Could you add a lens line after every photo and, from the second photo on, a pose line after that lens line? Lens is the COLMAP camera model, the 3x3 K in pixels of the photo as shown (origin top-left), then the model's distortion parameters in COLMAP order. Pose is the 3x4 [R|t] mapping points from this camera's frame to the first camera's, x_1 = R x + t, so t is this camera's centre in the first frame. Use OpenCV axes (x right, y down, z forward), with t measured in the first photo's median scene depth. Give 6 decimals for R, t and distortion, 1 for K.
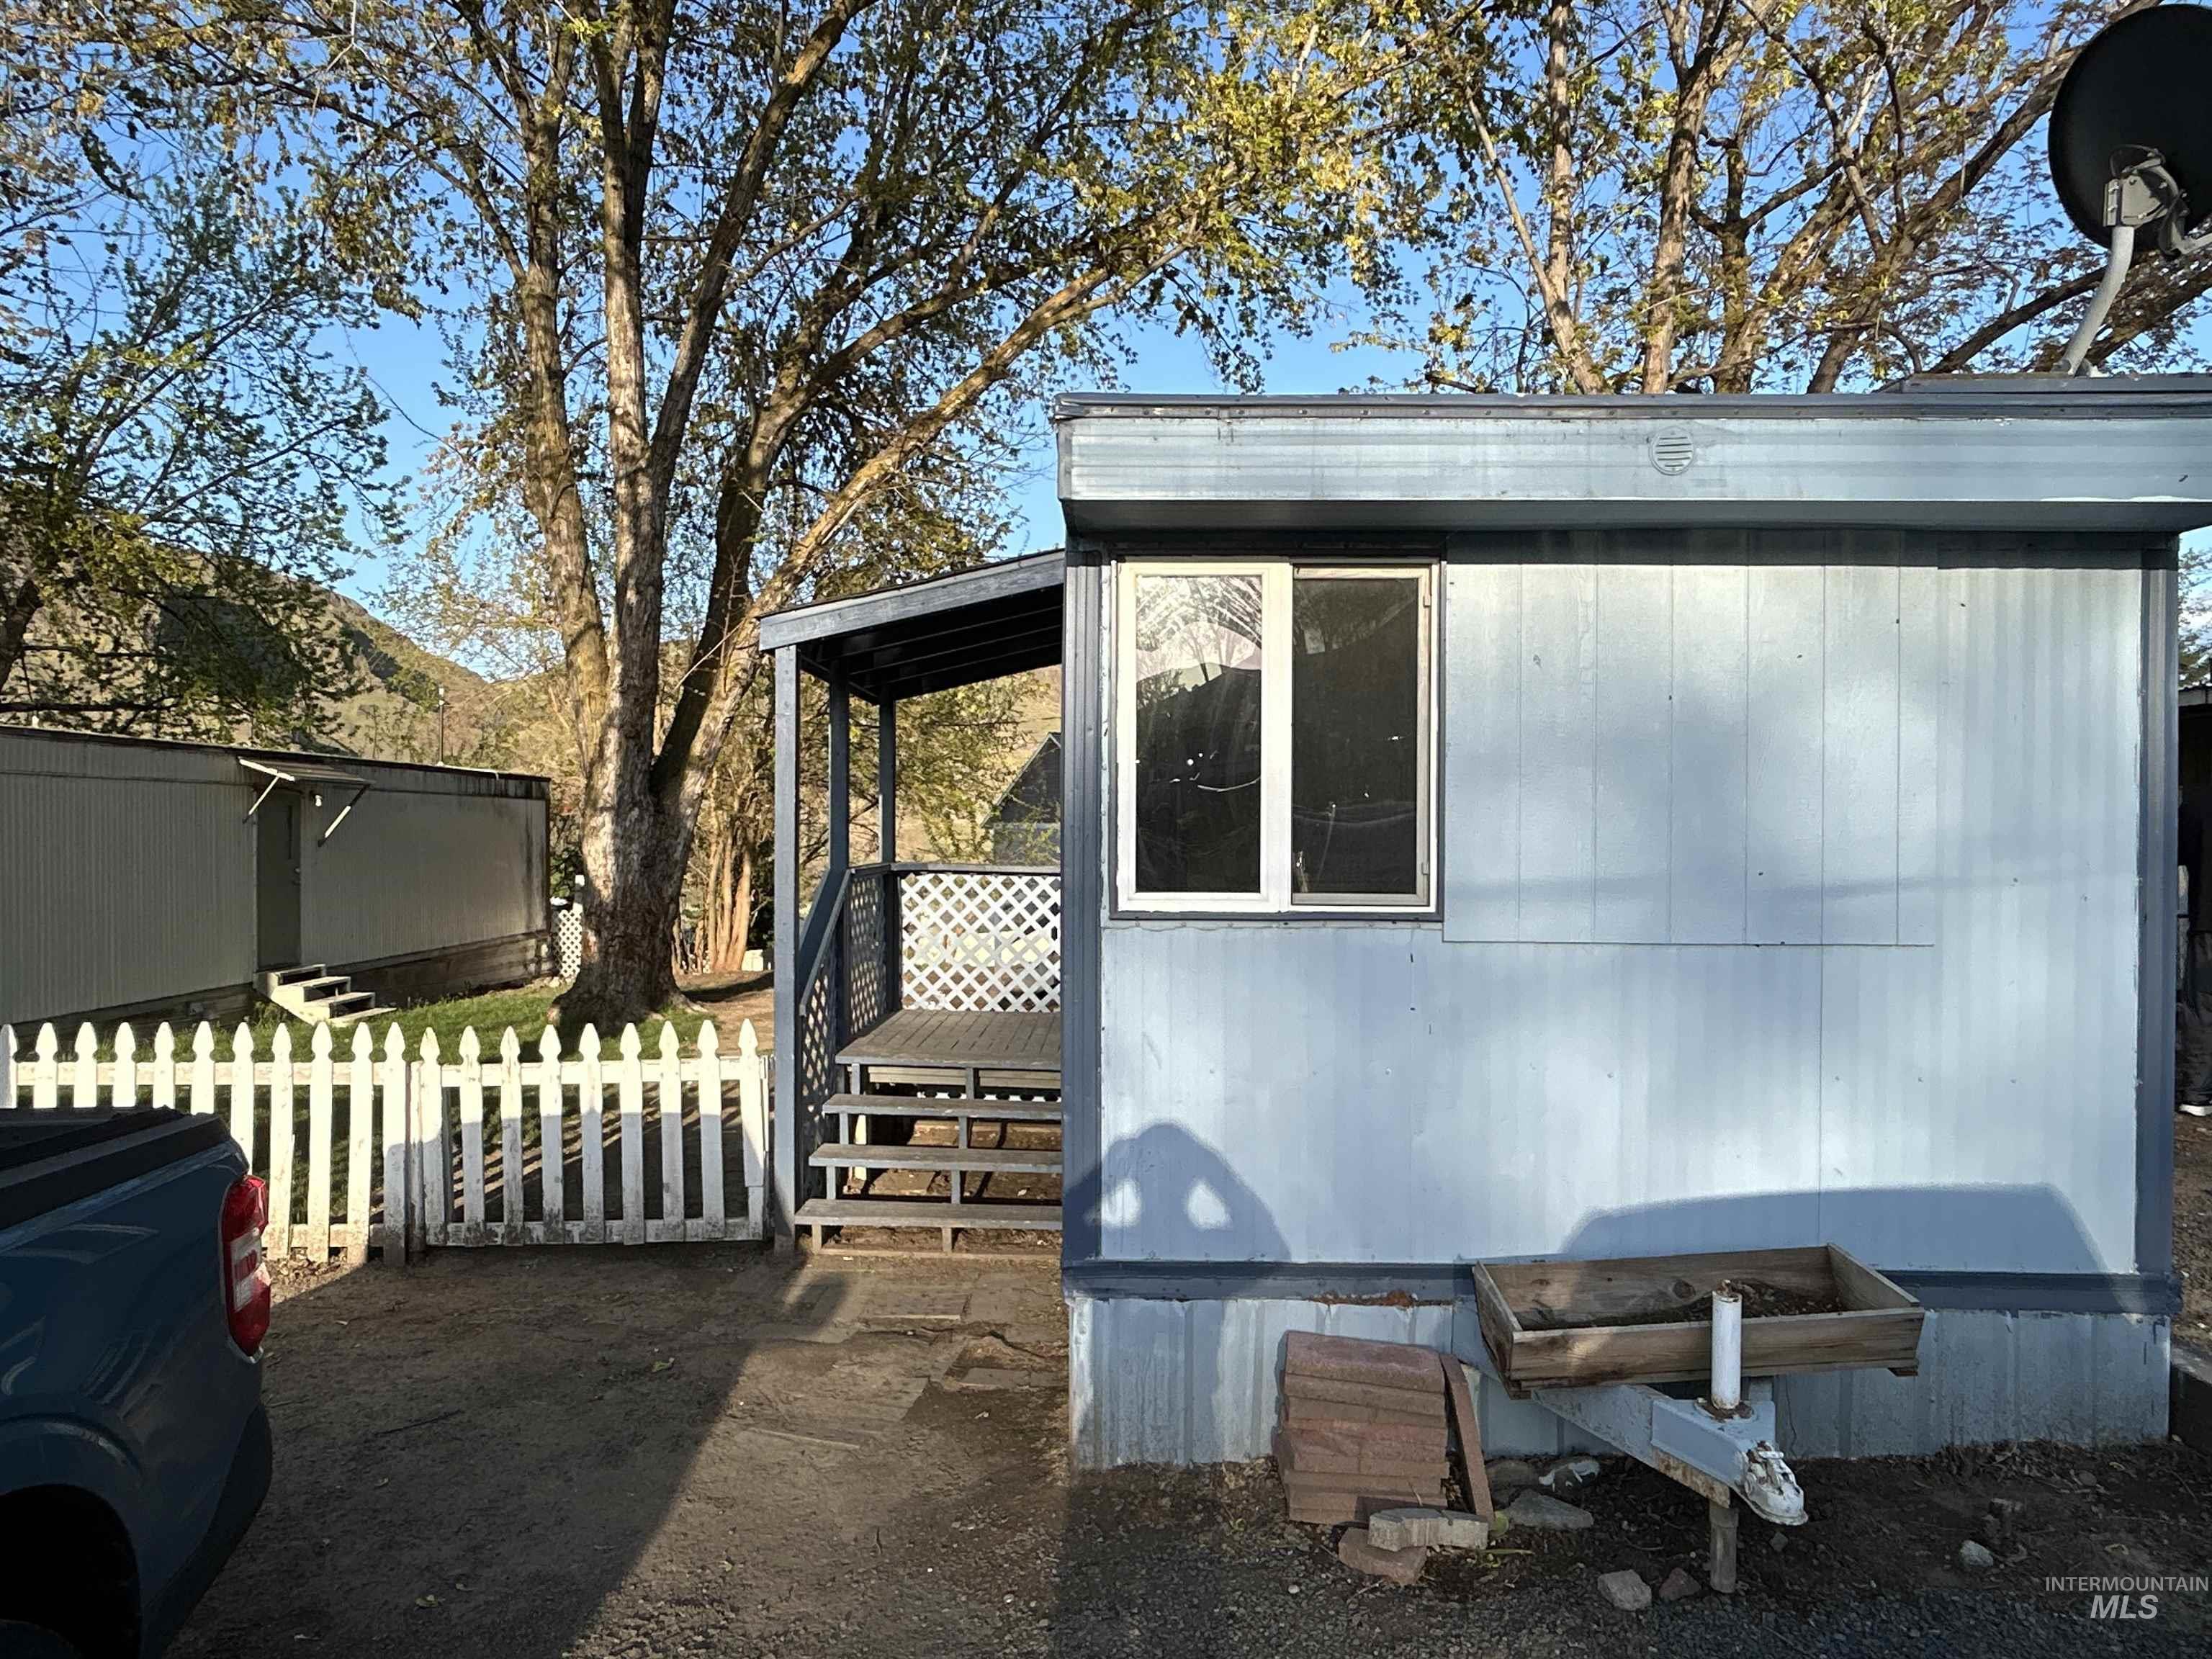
lens RADIAL K [[1384.5, 0, 1106.0], [0, 1384.5, 829.5], [0, 0, 1]] dist [0.002770, 0.000251]
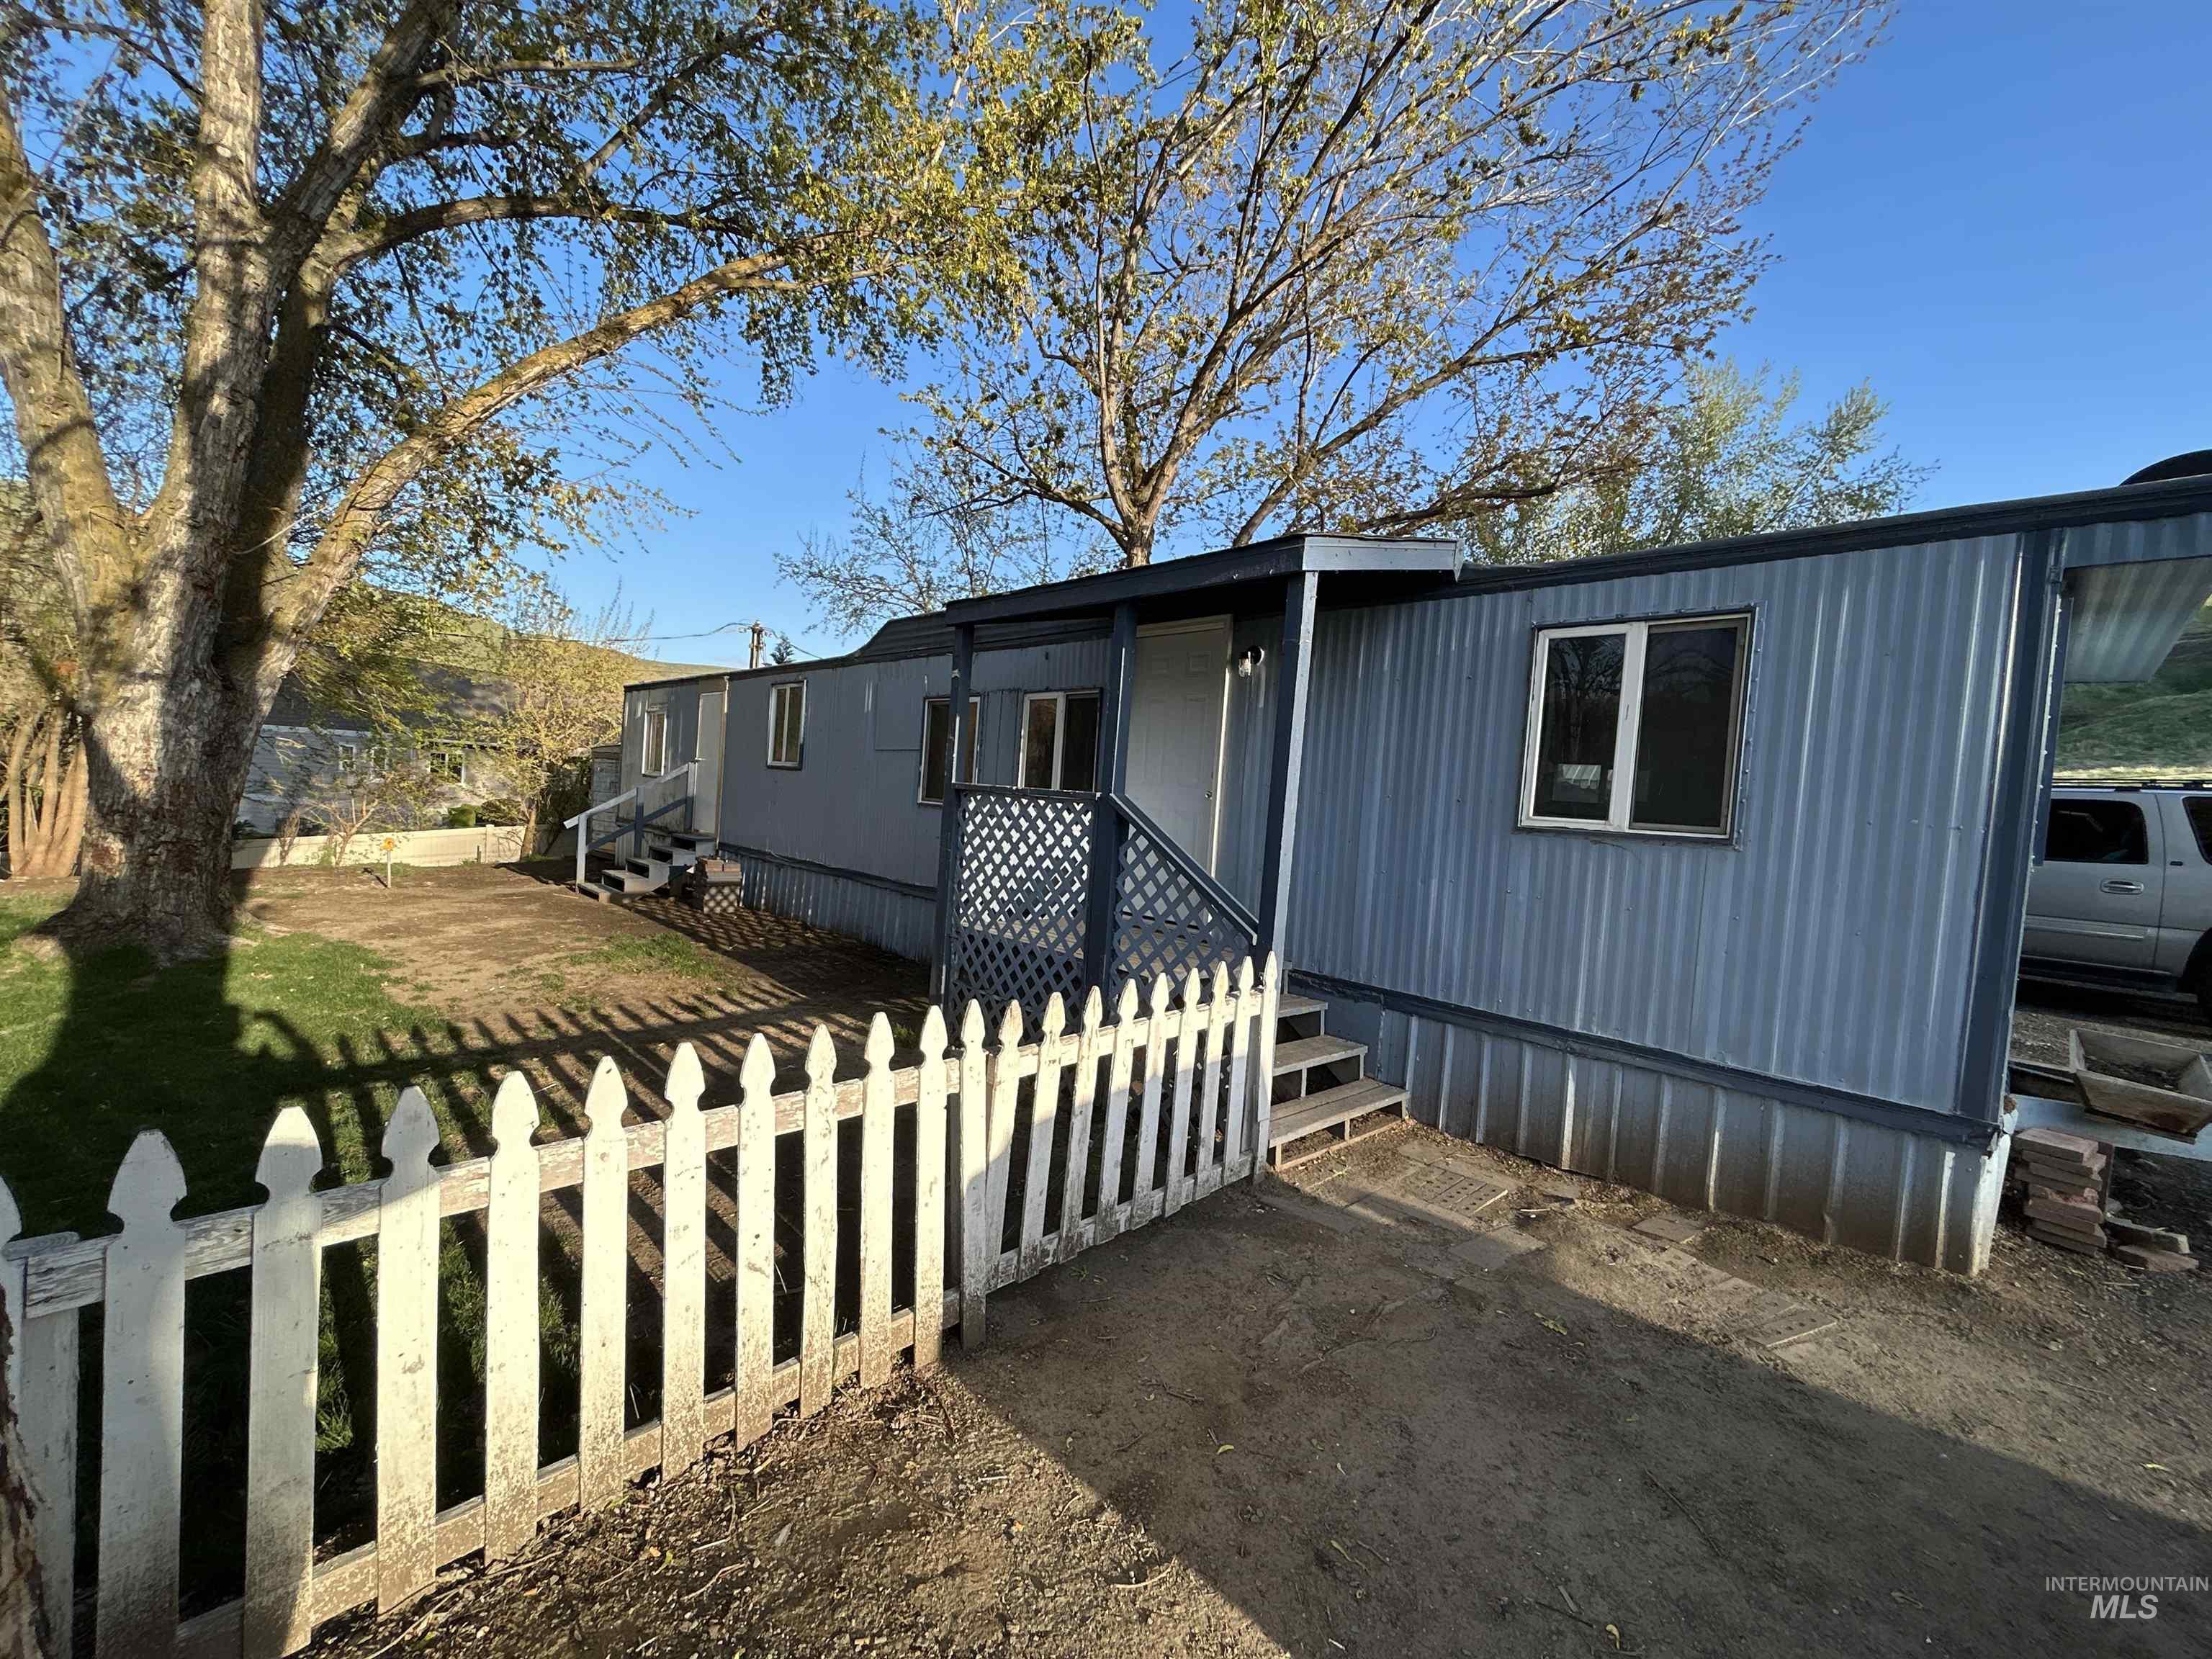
lens RADIAL K [[887.9, 0, 1106.0], [0, 887.9, 829.5], [0, 0, 1]] dist [-0.003604, 0.000333]
pose [[0.703024, 0.015804, 0.710991, -0.781371], [-0.065695, 0.996921, 0.042799, 0.032218], [-0.708125, -0.076797, 0.701898, 0.651672]]
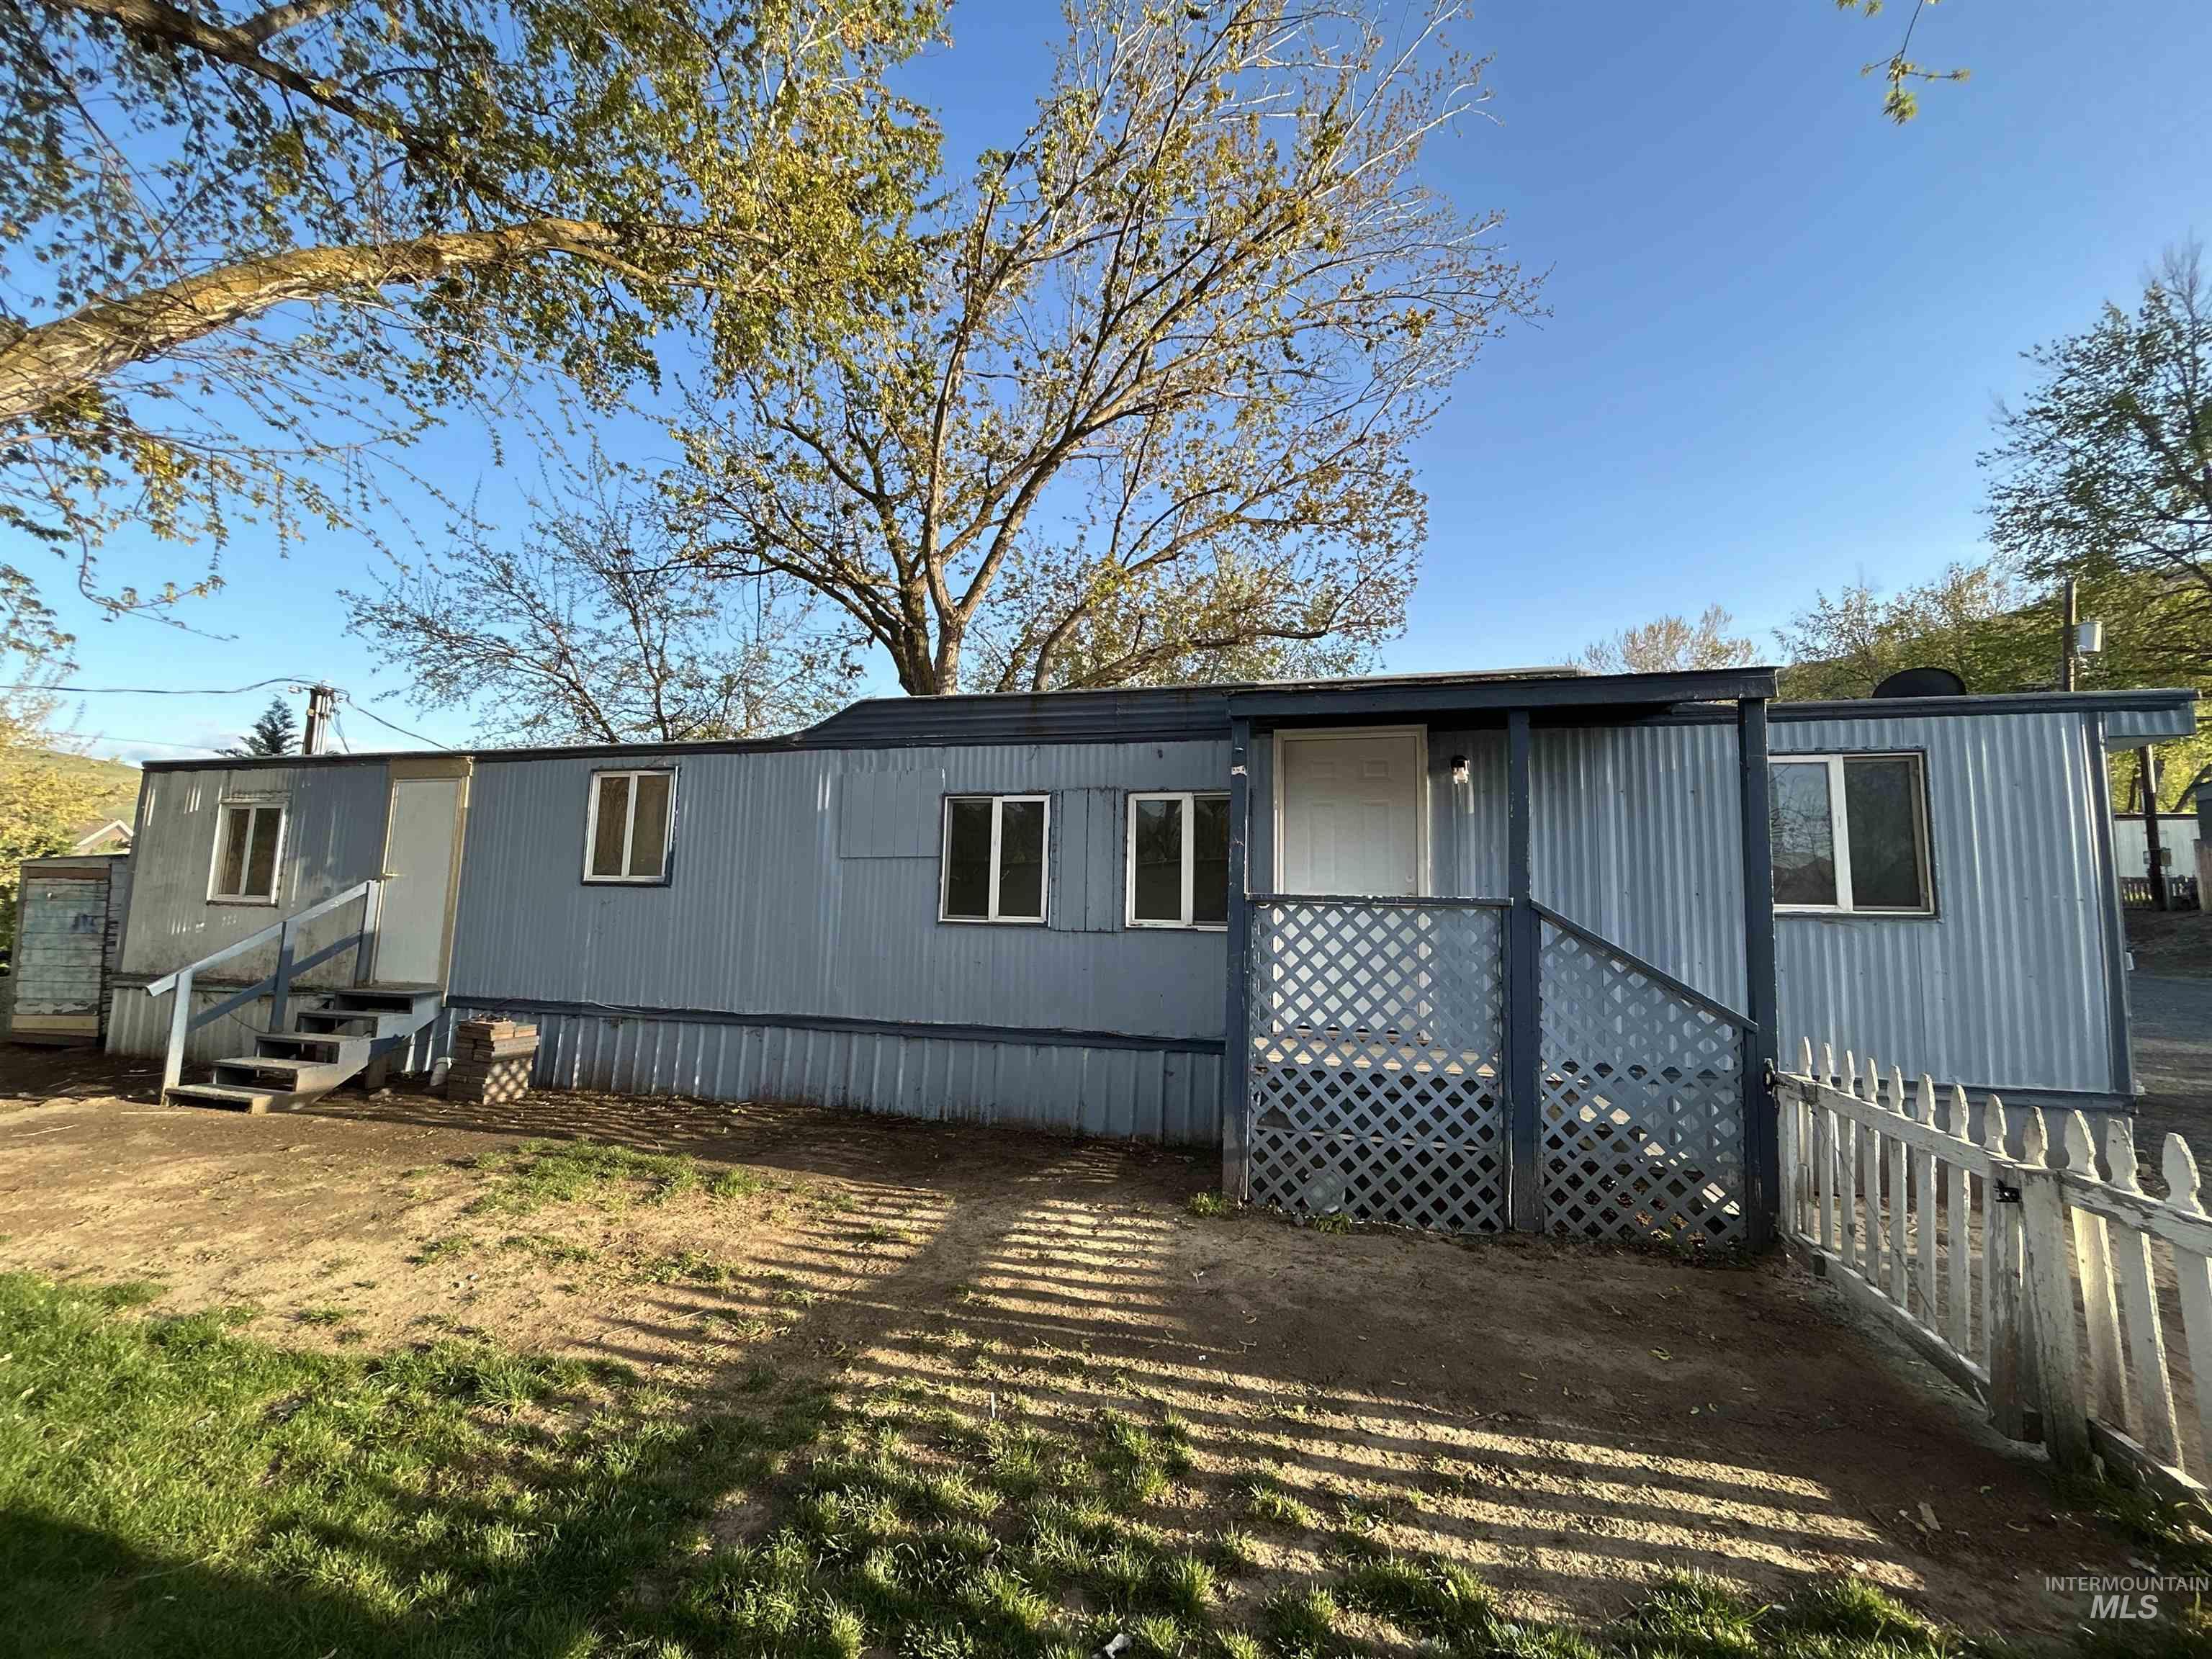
lens RADIAL K [[887.9, 0, 1106.0], [0, 887.9, 829.5], [0, 0, 1]] dist [-0.003604, 0.000333]
pose [[0.242098, 0.100568, 0.965026, -1.054689], [-0.023639, 0.994930, -0.097754, 0.057767], [-0.969964, 0.000854, 0.243248, 1.352861]]
